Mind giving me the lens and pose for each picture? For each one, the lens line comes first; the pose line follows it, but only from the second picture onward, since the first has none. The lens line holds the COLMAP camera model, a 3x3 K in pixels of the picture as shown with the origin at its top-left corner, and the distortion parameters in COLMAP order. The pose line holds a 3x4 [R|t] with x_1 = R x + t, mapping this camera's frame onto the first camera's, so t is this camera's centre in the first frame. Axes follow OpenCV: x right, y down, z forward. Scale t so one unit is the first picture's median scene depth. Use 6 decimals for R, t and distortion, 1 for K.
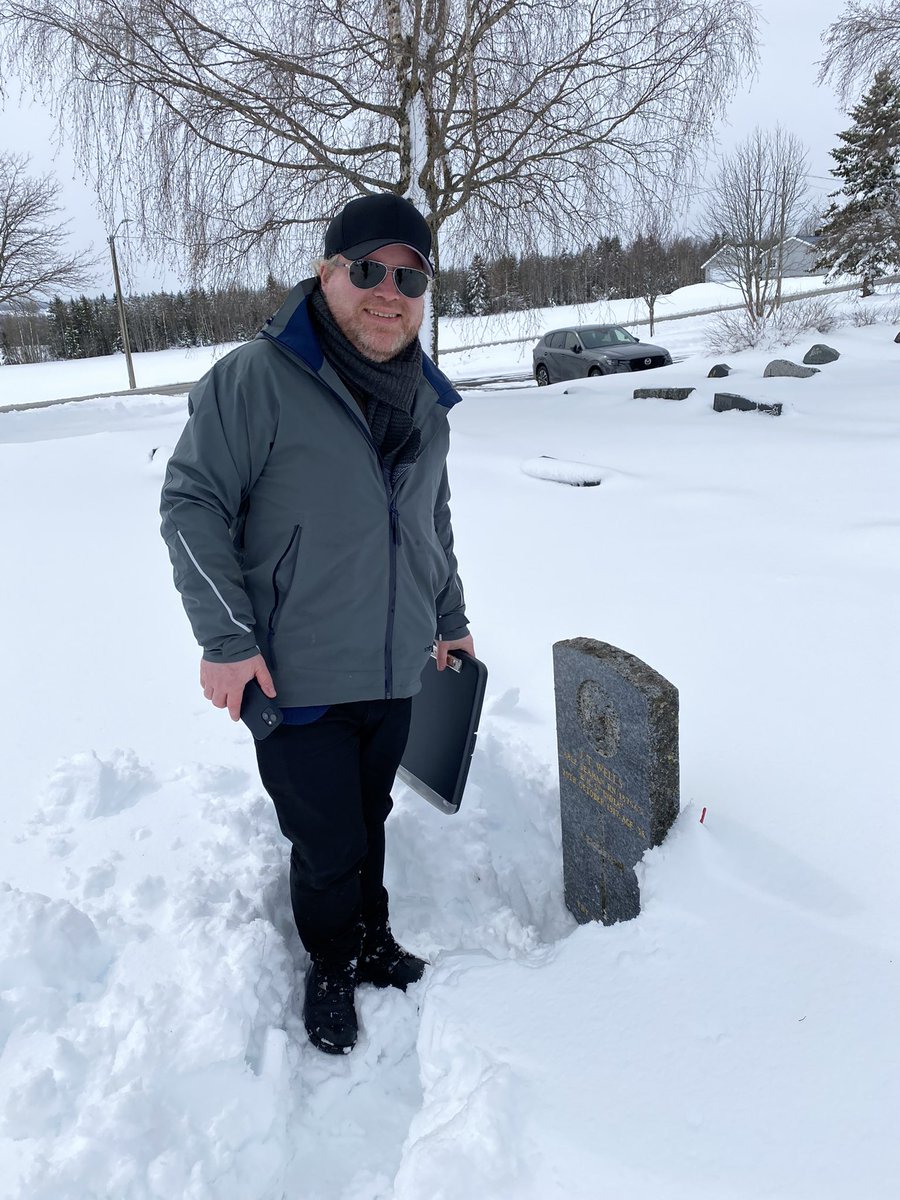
lens RADIAL K [[887.6, 0, 455.4], [0, 887.6, 598.6], [0, 0, 1]] dist [0.006187, -0.001203]
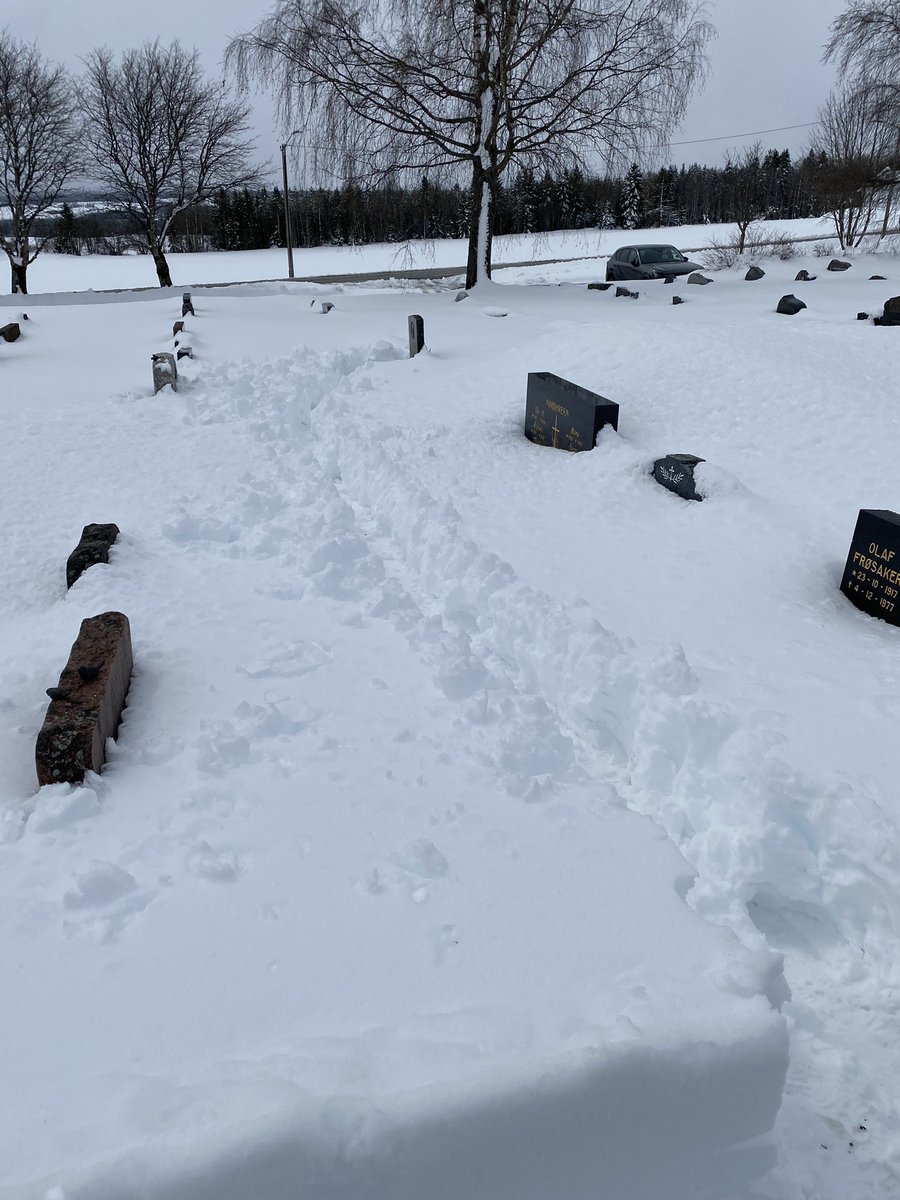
lens RADIAL K [[887.6, 0, 455.4], [0, 887.6, 598.6], [0, 0, 1]] dist [0.006187, -0.001203]
pose [[0.985451, 0.109310, -0.130143, 0.088358], [-0.096962, 0.990479, 0.097718, 0.080967], [0.139585, -0.083677, 0.986668, -0.282250]]
